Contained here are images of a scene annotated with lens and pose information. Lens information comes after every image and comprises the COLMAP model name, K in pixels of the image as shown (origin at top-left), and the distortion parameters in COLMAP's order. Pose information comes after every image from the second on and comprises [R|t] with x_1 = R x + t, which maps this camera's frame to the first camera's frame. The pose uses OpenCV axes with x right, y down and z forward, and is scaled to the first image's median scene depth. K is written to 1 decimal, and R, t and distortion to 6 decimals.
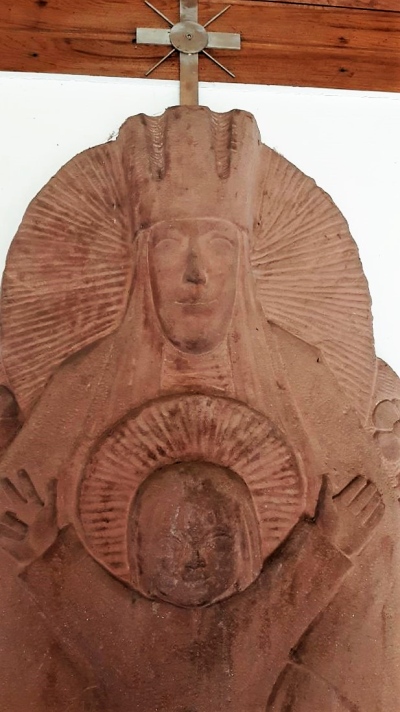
lens RADIAL K [[565.4, 0, 200.0], [0, 565.4, 356.0], [0, 0, 1]] dist [0.004645, -0.002045]
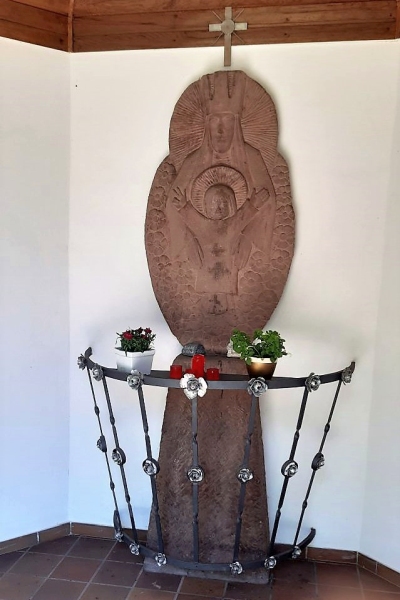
lens RADIAL K [[446.0, 0, 200.0], [0, 446.0, 300.0], [0, 0, 1]] dist [-0.005144, -0.006114]
pose [[0.956852, 0.070327, -0.281938, 0.717724], [0.047779, 0.918985, 0.391387, -0.264584], [0.286622, -0.387970, 0.875972, -1.856055]]
